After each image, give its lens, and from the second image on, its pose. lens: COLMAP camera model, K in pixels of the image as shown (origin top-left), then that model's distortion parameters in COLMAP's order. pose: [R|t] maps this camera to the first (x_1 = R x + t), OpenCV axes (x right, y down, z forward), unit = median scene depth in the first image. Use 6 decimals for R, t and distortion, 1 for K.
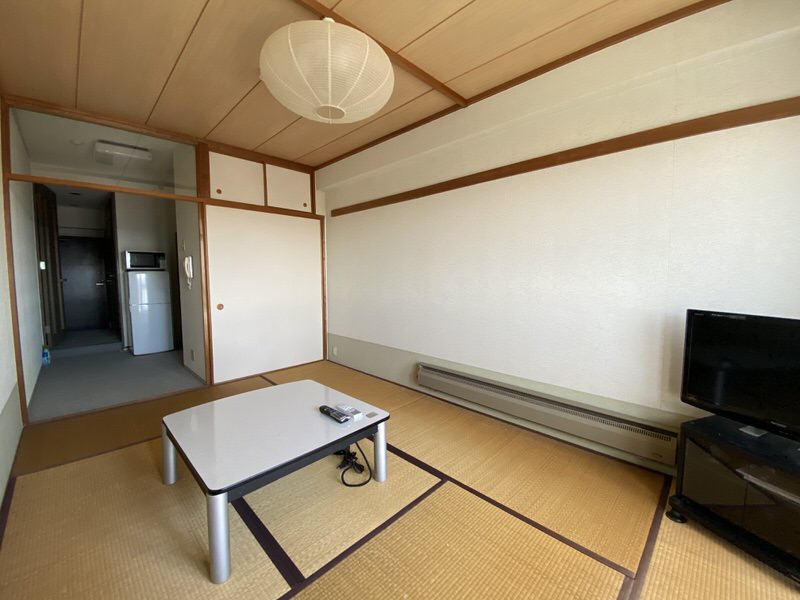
lens RADIAL K [[331.6, 0, 404.4], [0, 331.6, 296.5], [0, 0, 1]] dist [-0.010581, -0.003171]
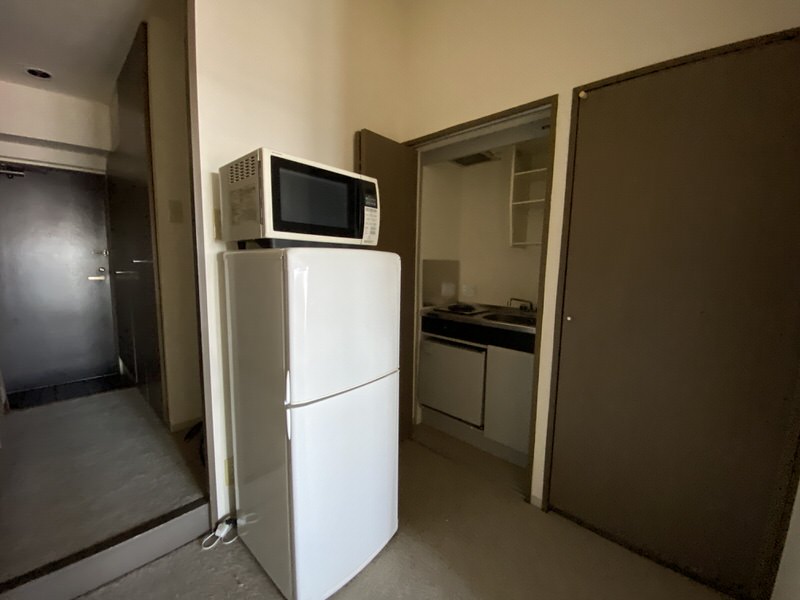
lens RADIAL K [[331.6, 0, 399.8], [0, 331.6, 293.9], [0, 0, 1]] dist [-0.010581, -0.003171]
pose [[0.999148, 0.023639, 0.033816, -0.569163], [-0.024403, 0.999452, 0.022356, -0.038179], [-0.033269, -0.023162, 0.999178, 0.576955]]
